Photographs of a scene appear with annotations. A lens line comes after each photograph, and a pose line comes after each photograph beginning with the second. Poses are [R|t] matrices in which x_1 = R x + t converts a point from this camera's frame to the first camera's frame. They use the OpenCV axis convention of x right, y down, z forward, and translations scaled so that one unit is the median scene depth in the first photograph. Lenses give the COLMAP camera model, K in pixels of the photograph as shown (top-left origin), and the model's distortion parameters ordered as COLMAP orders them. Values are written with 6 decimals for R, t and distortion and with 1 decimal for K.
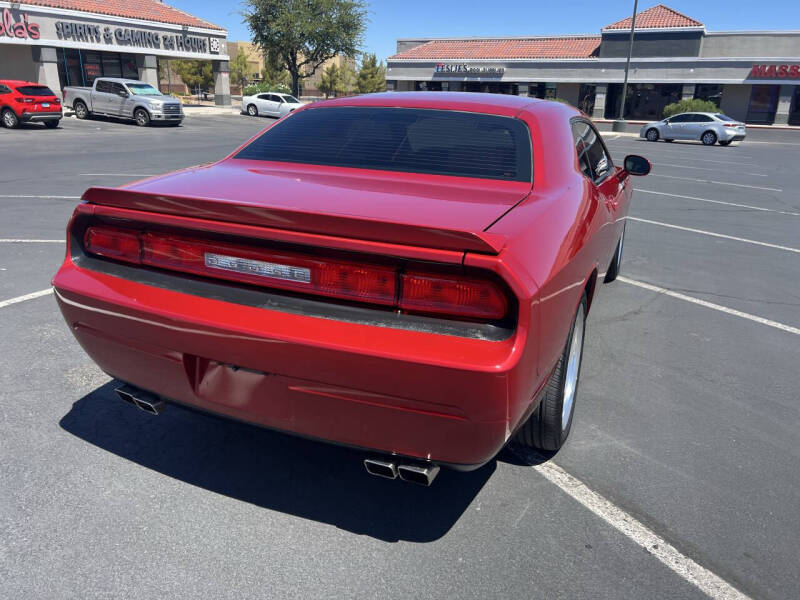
lens RADIAL K [[598.4, 0, 401.4], [0, 598.4, 296.6], [0, 0, 1]] dist [0.045562, -0.049134]
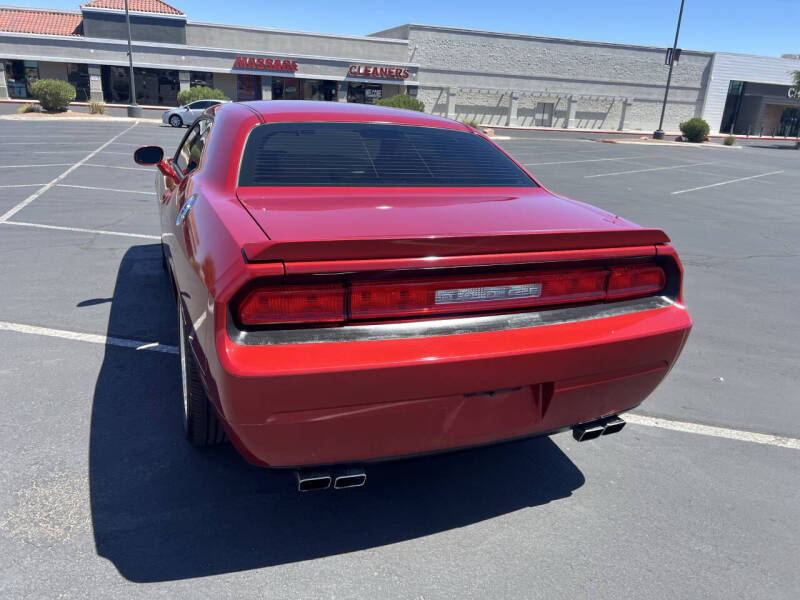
lens RADIAL K [[598.4, 0, 399.4], [0, 598.4, 296.2], [0, 0, 1]] dist [0.045562, -0.049134]
pose [[0.707700, -0.206854, 0.675553, -0.177982], [0.189998, 0.976677, 0.100019, -0.029856], [-0.680486, 0.057570, 0.730496, 0.059539]]
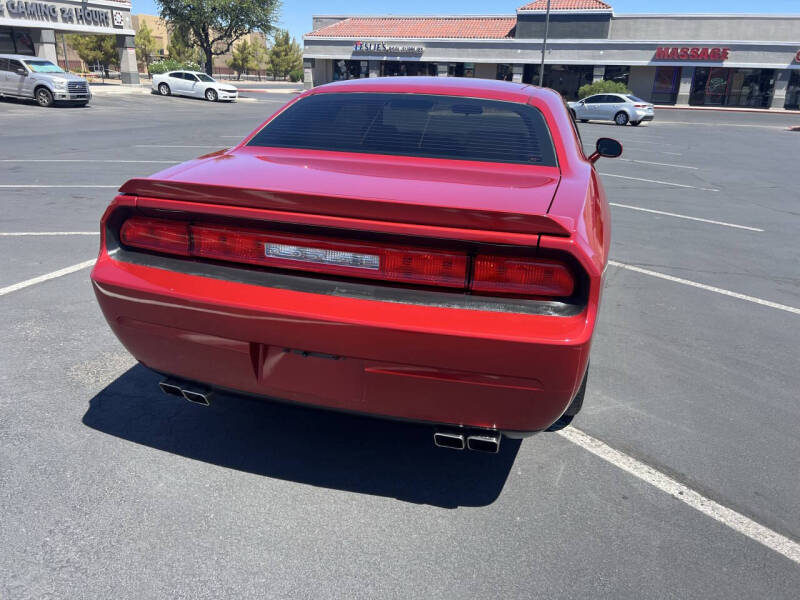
lens RADIAL K [[598.4, 0, 401.3], [0, 598.4, 305.2], [0, 0, 1]] dist [0.045562, -0.049134]
pose [[0.991146, -0.042398, 0.125823, -0.040483], [0.036912, 0.998277, 0.045622, -0.000918], [-0.127541, -0.040574, 0.991003, -0.005876]]
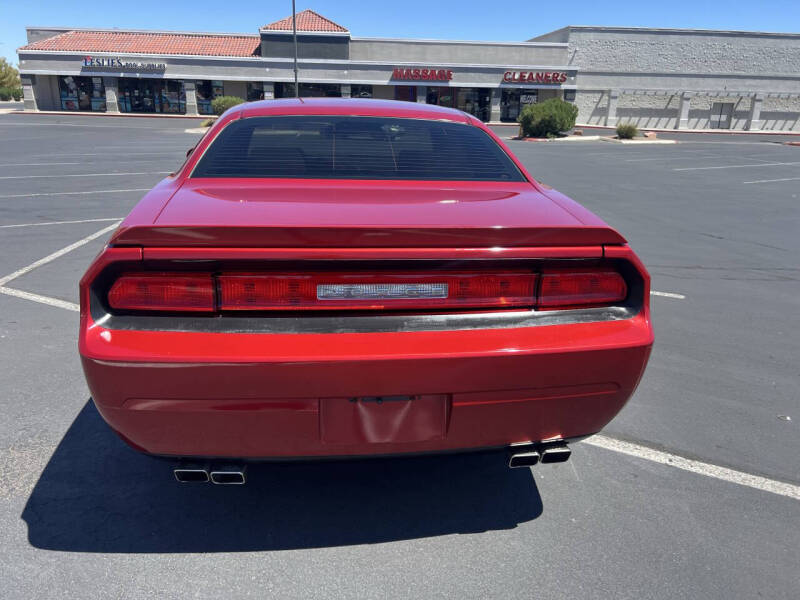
lens RADIAL K [[598.4, 0, 398.7], [0, 598.4, 295.9], [0, 0, 1]] dist [0.045562, -0.049134]
pose [[0.863360, -0.159017, 0.478877, -0.114366], [0.157830, 0.986528, 0.043039, -0.013203], [-0.479270, 0.038423, 0.876826, 0.027095]]
